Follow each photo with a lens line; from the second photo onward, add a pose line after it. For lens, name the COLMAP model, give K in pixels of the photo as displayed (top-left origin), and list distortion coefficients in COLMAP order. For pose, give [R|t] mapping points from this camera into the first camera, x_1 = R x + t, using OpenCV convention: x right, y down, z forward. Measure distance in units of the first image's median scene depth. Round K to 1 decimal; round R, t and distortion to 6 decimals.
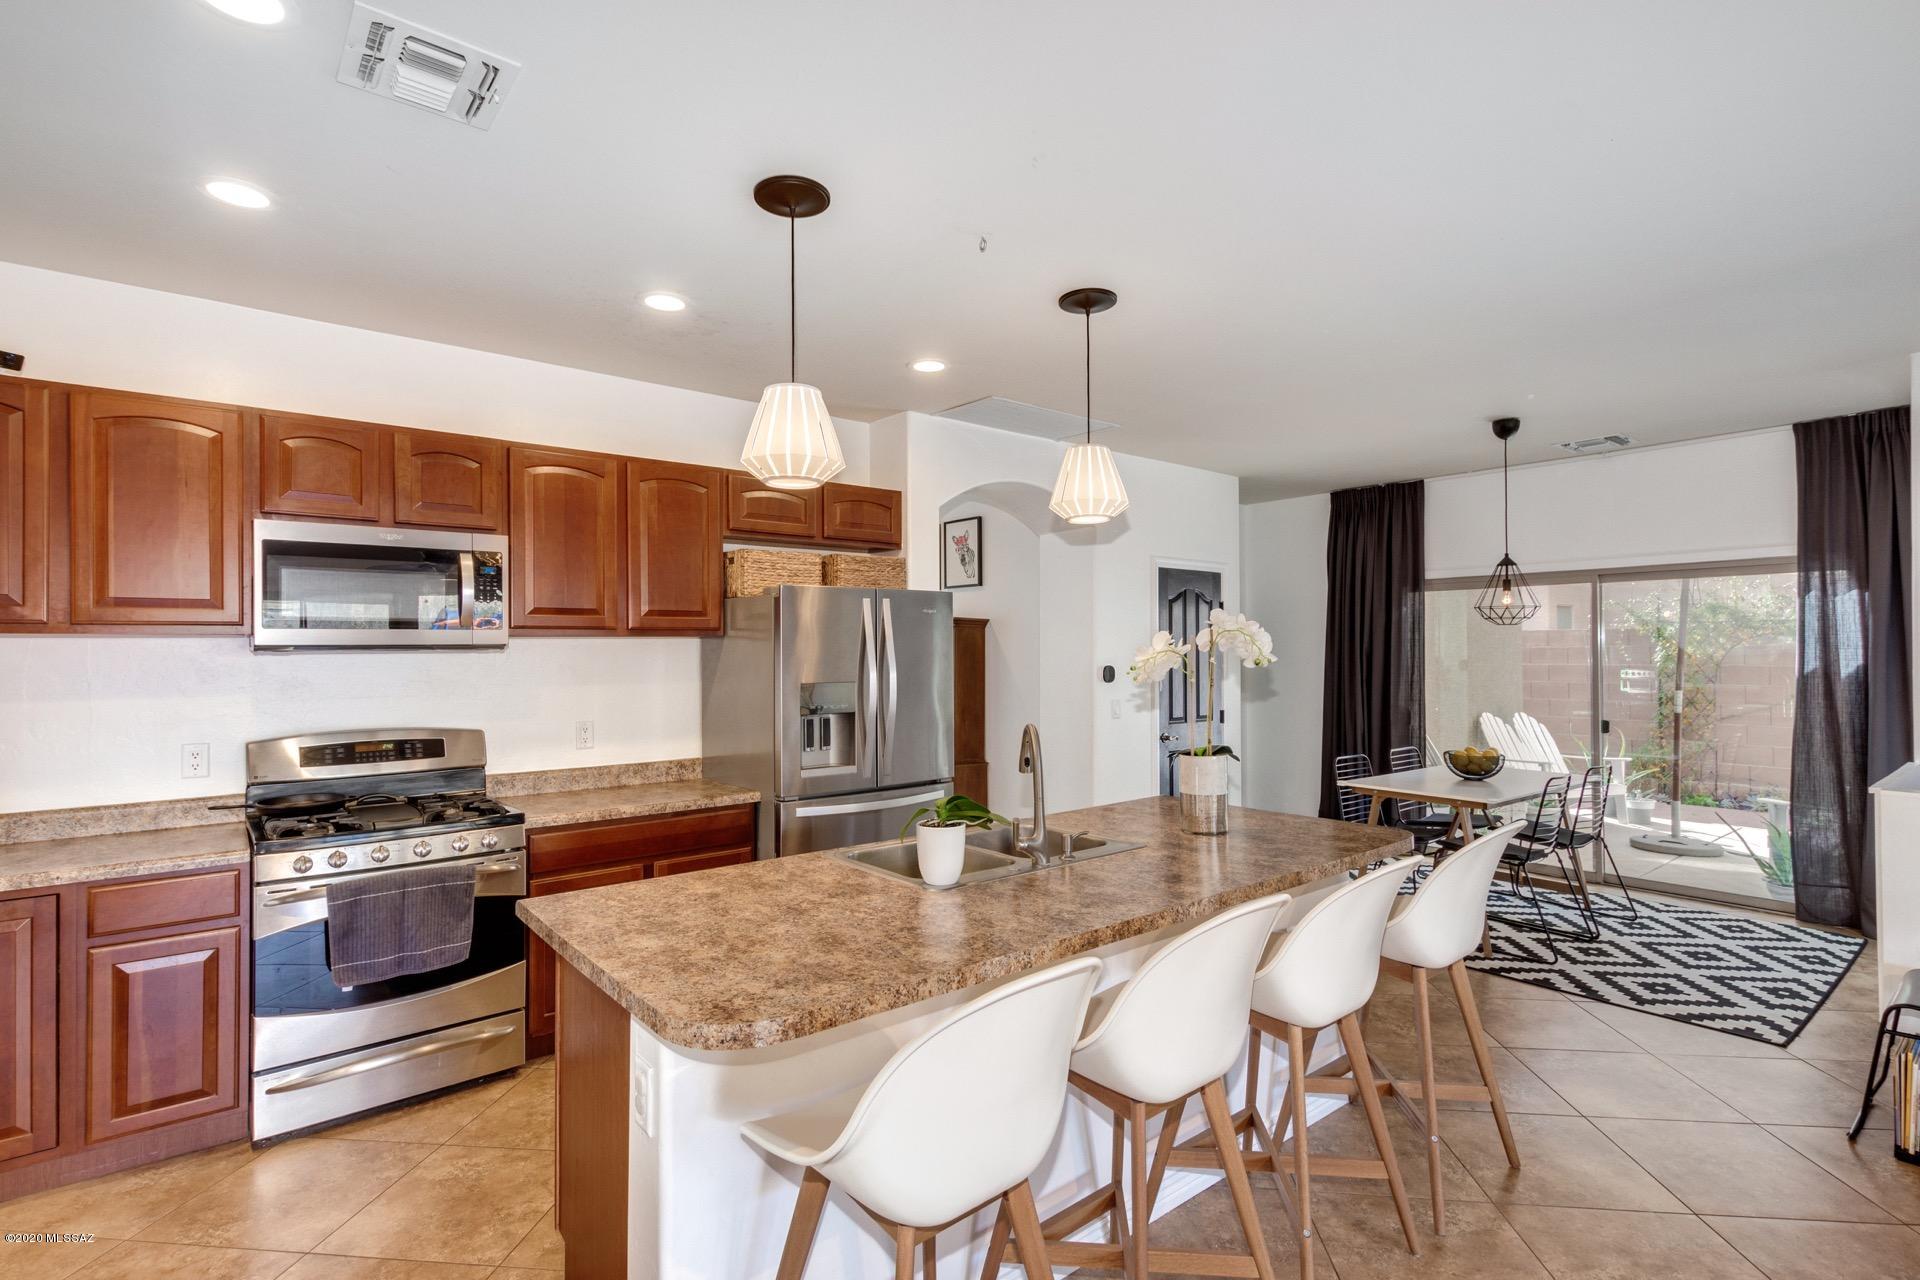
lens RADIAL K [[886.1, 0, 977.1], [0, 886.1, 636.8], [0, 0, 1]] dist [0.011888, -0.001597]
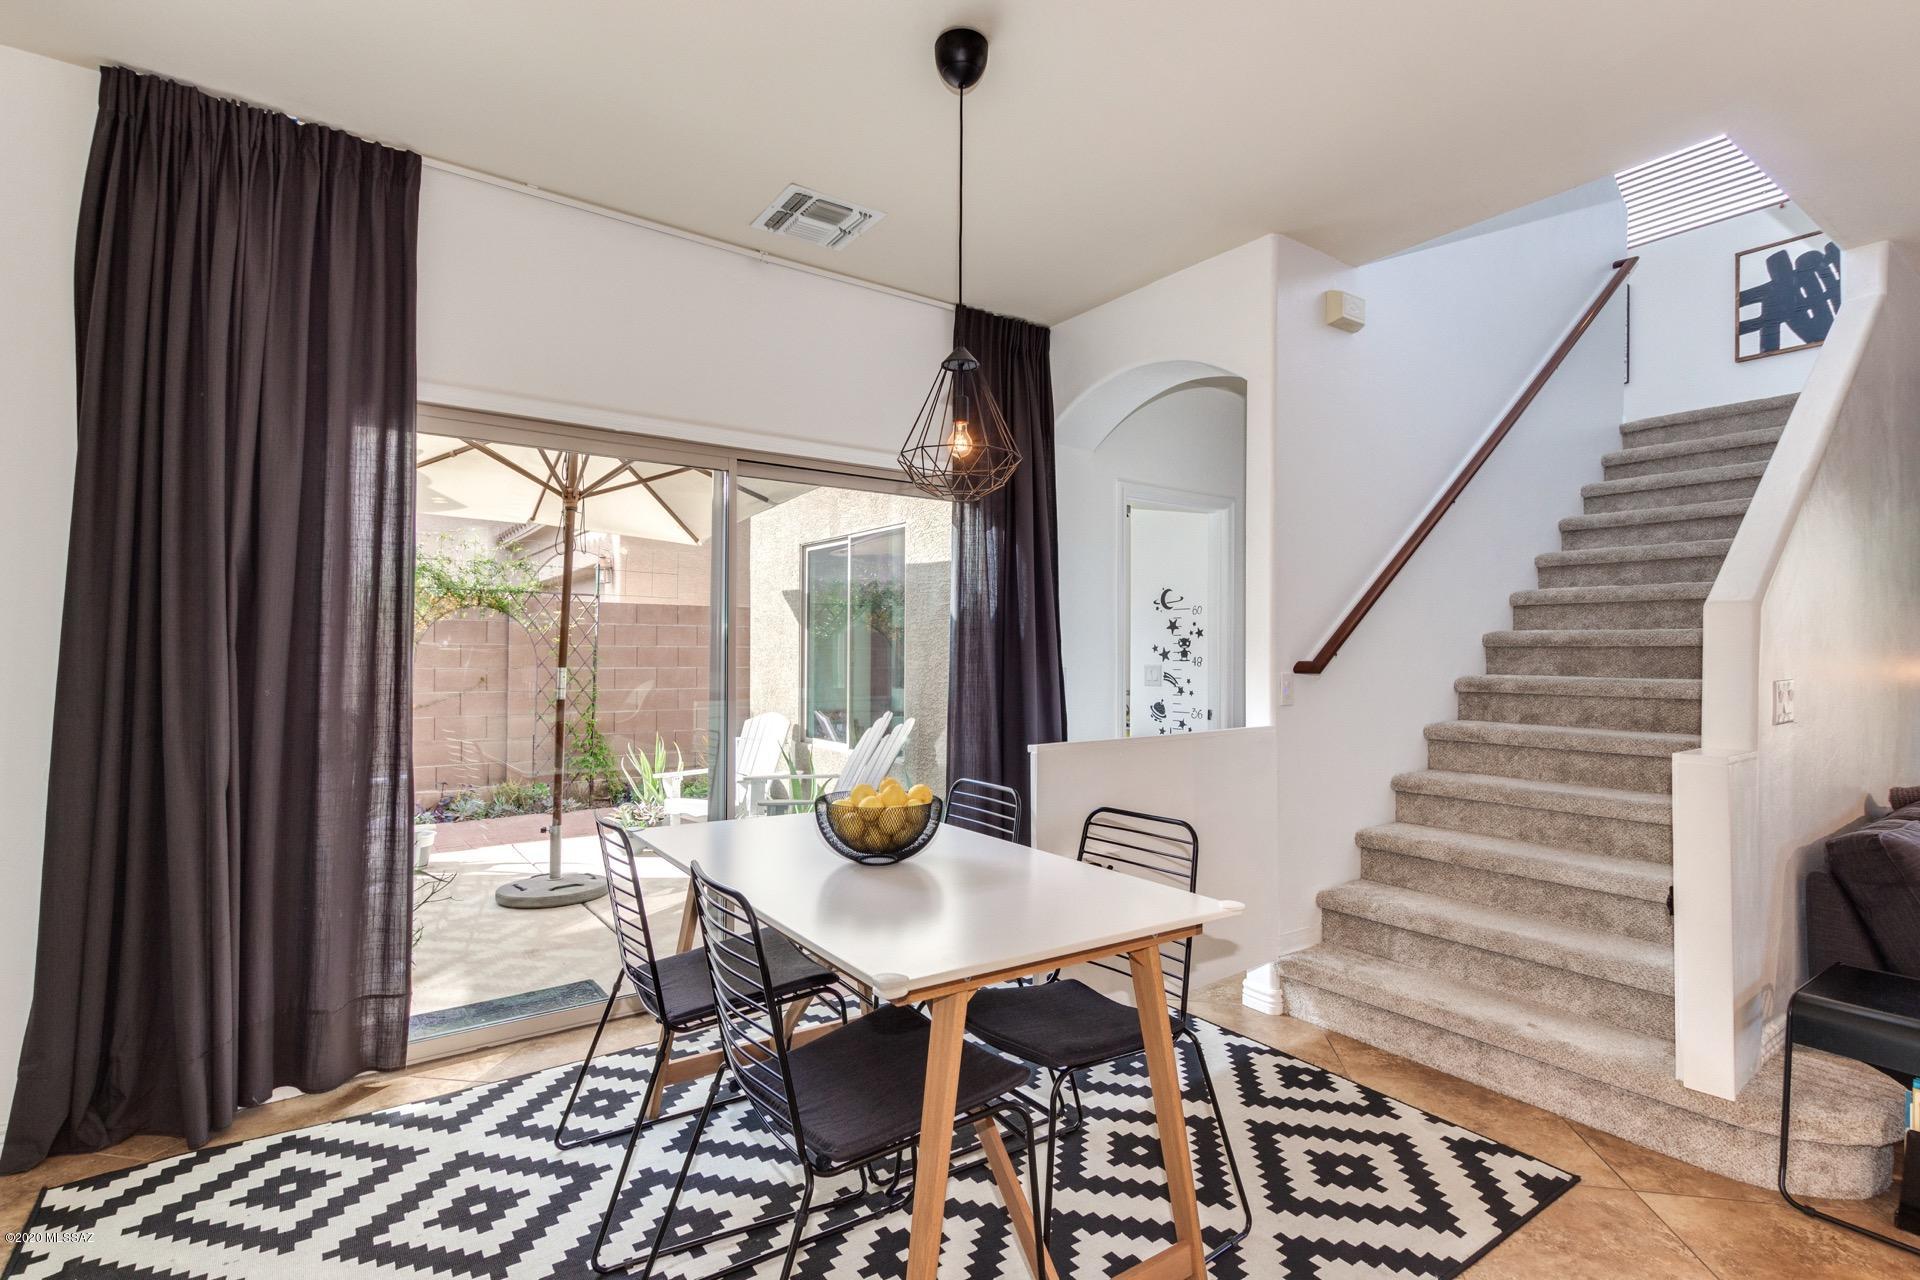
lens RADIAL K [[918.6, 0, 968.3], [0, 918.6, 636.1], [0, 0, 1]] dist [0.001016, -0.001096]
pose [[0.102449, 0.018628, 0.994564, 0.208385], [-0.021887, 0.999625, -0.016468, 0.095281], [-0.994497, -0.020081, 0.102818, 1.386770]]
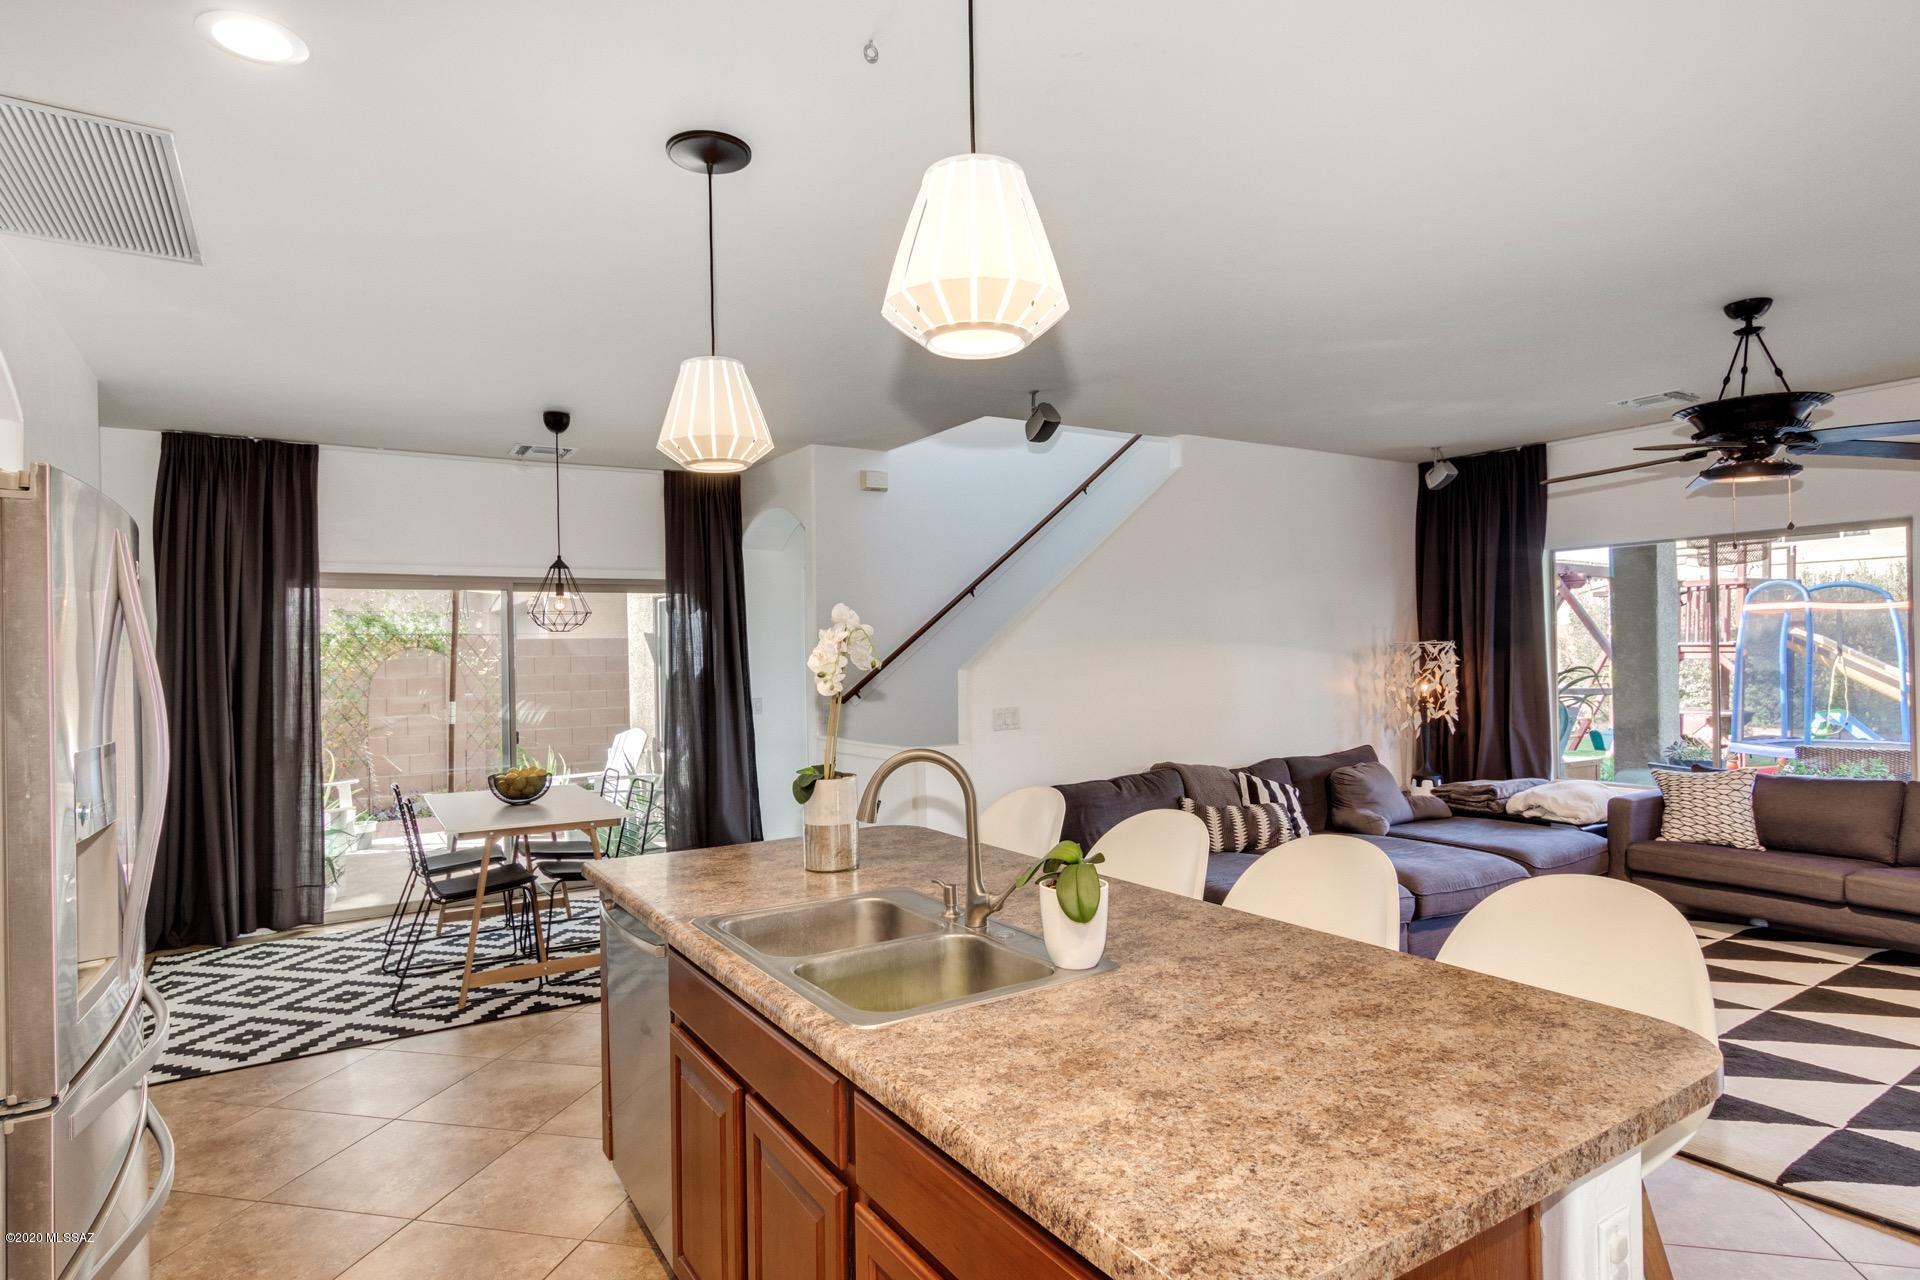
lens RADIAL K [[1002.6, 0, 943.0], [0, 1002.6, 647.2], [0, 0, 1]] dist [-0.007727, 0.001417]
pose [[0.158420, 0.005443, 0.987357, -0.560025], [0.000050, 0.999985, -0.005521, 0.013338], [-0.987372, 0.000924, 0.158417, 0.627521]]
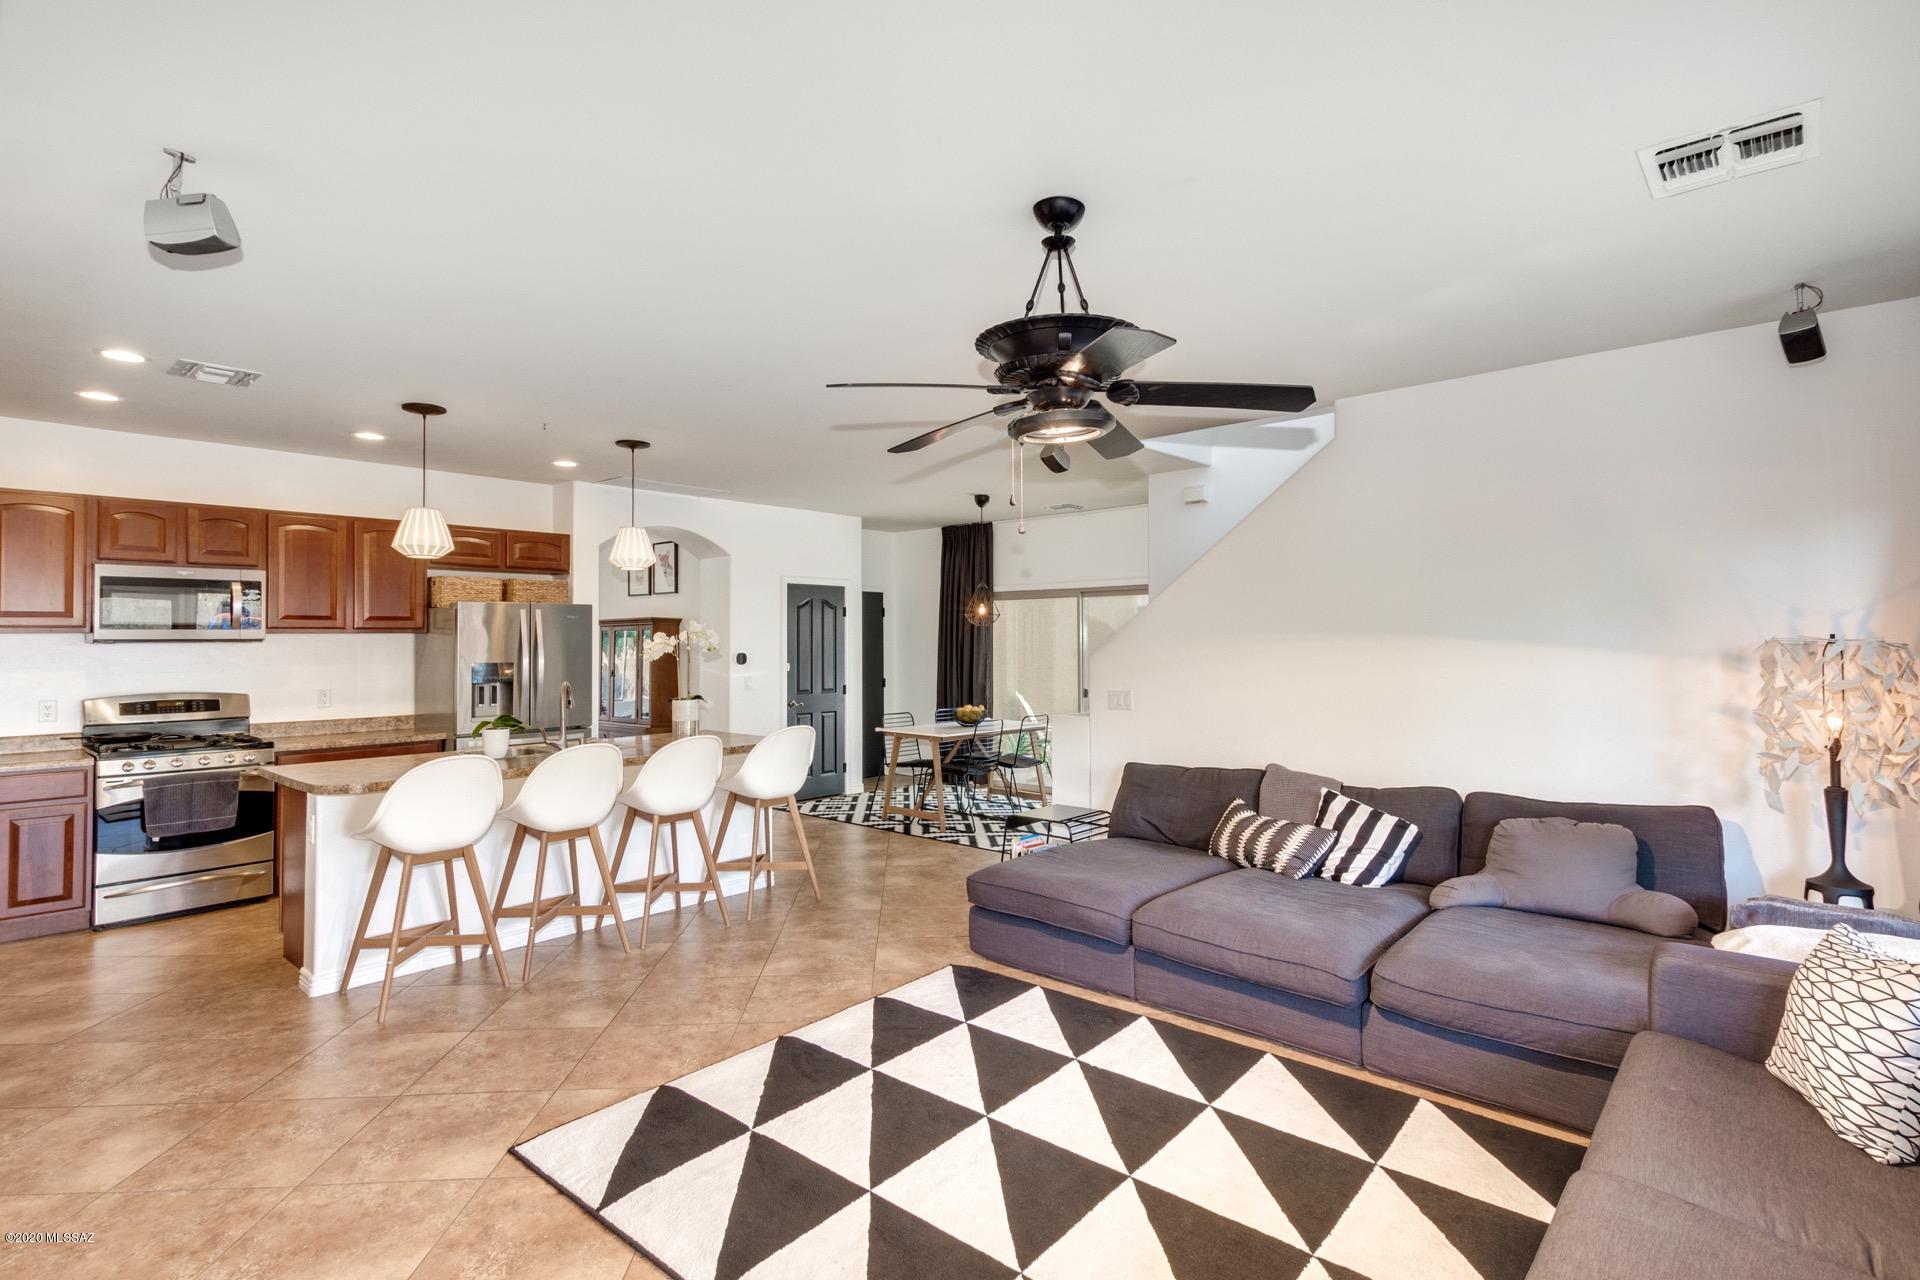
lens RADIAL K [[953.6, 0, 1006.3], [0, 953.6, 616.7], [0, 0, 1]] dist [0.020657, -0.005325]
pose [[0.988877, 0.003539, 0.148692, 0.489767], [-0.001616, 0.999913, -0.013058, -0.009301], [-0.148725, 0.012672, 0.988797, -0.838594]]
